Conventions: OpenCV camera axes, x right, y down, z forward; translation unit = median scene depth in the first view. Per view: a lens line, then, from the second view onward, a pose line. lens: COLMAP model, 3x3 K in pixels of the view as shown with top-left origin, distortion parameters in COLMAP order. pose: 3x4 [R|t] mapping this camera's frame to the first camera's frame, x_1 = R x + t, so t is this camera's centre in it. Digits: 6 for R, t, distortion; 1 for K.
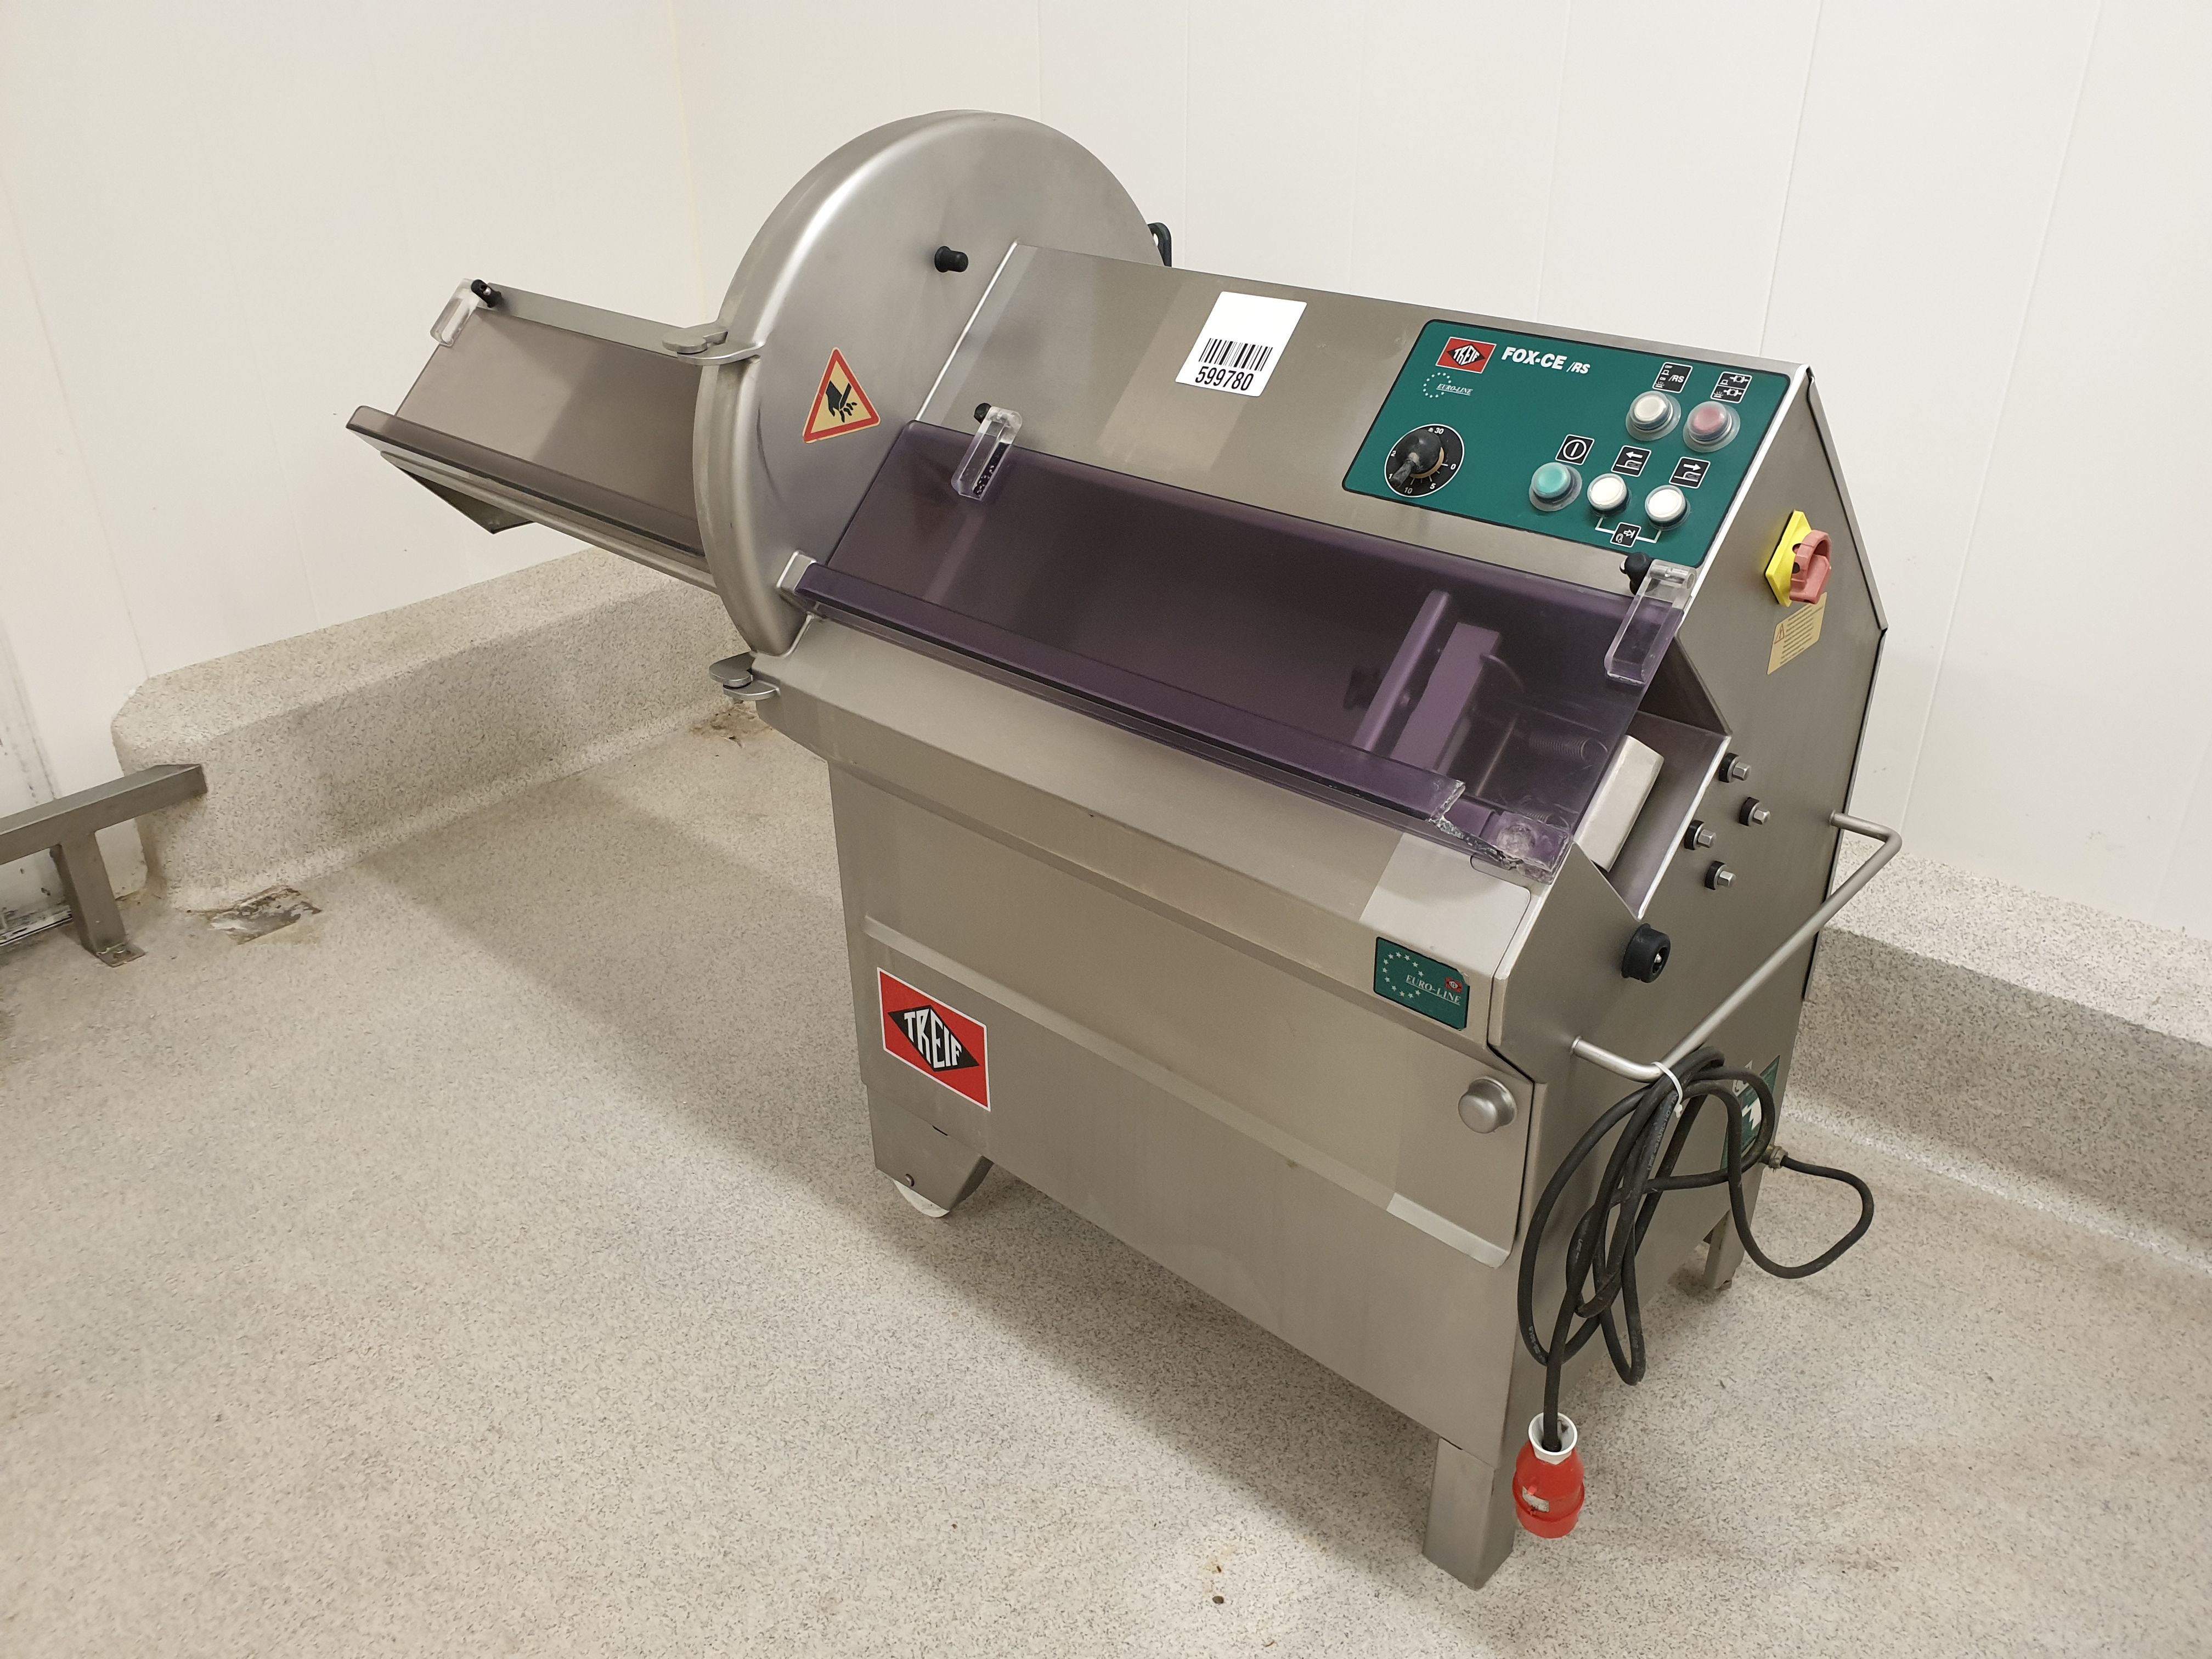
lens RADIAL K [[1745.4, 0, 1112.2], [0, 1745.4, 831.2], [0, 0, 1]] dist [-0.001123, 0.031437]
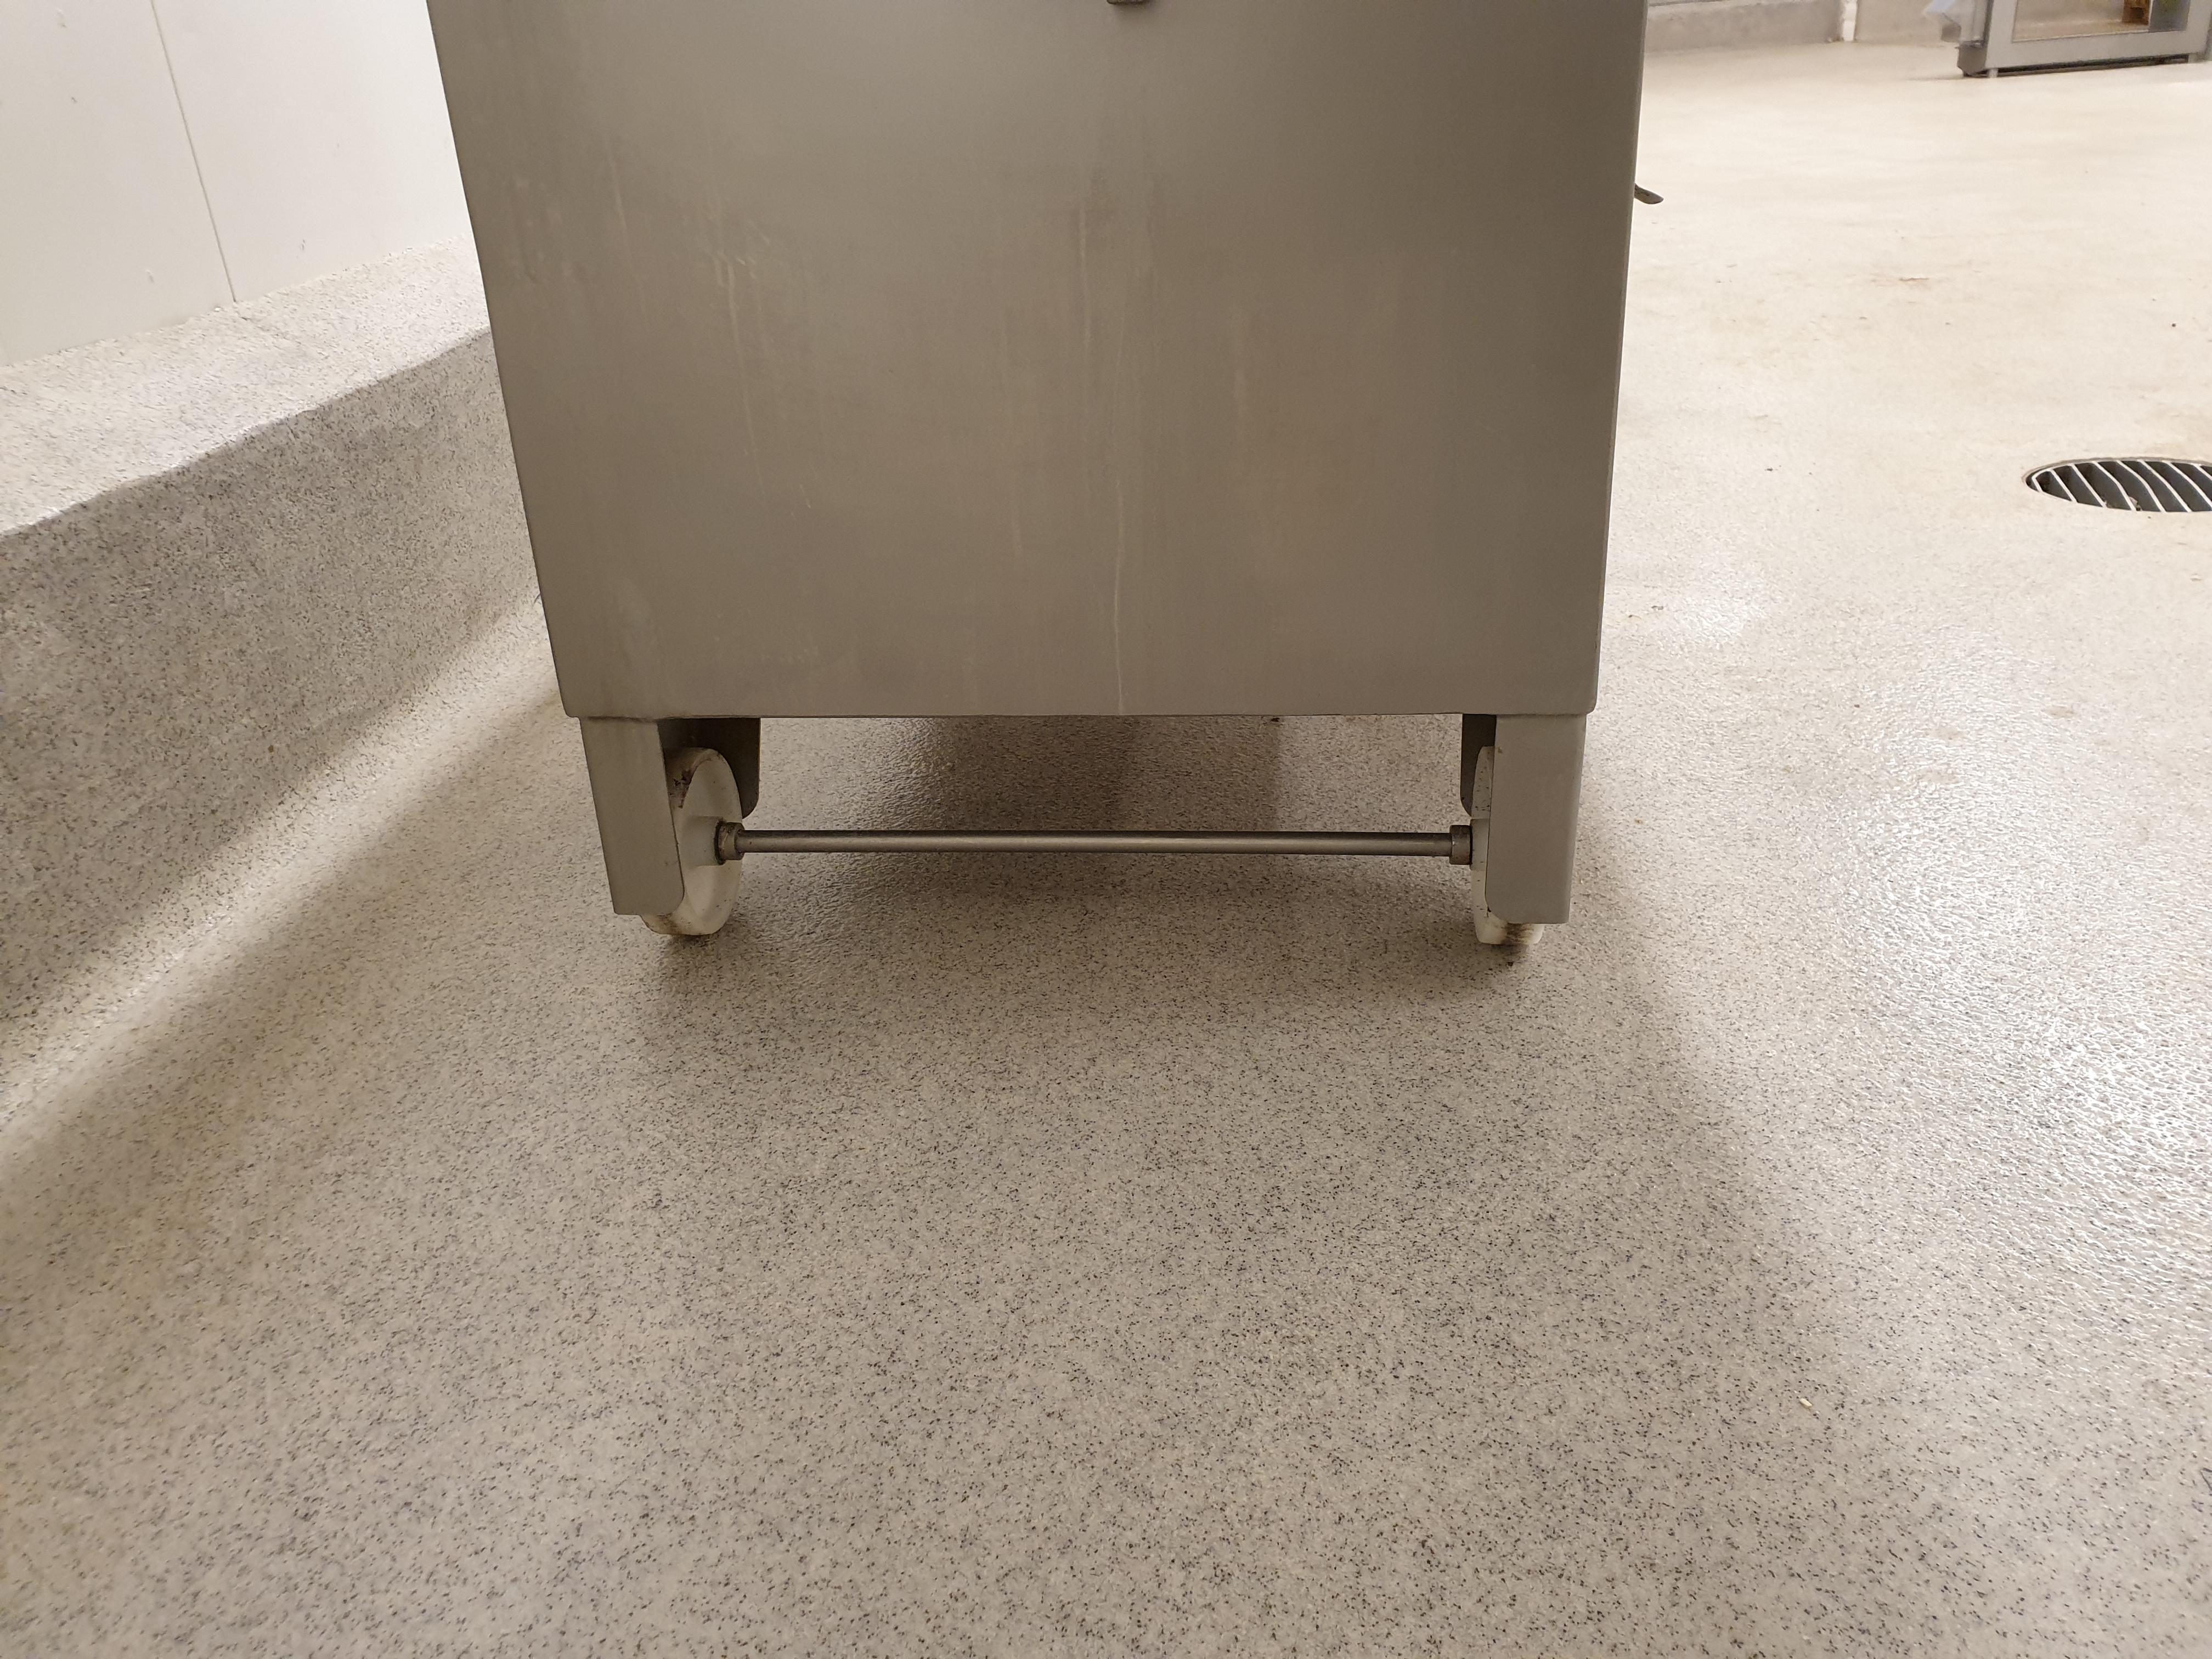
lens RADIAL K [[1745.4, 0, 1116.6], [0, 1745.4, 817.2], [0, 0, 1]] dist [-0.001123, 0.031437]
pose [[-0.594209, -0.301910, 0.745497, -0.604187], [0.428208, 0.665853, 0.610965, -0.237853], [-0.680848, 0.682269, -0.266375, 1.794954]]
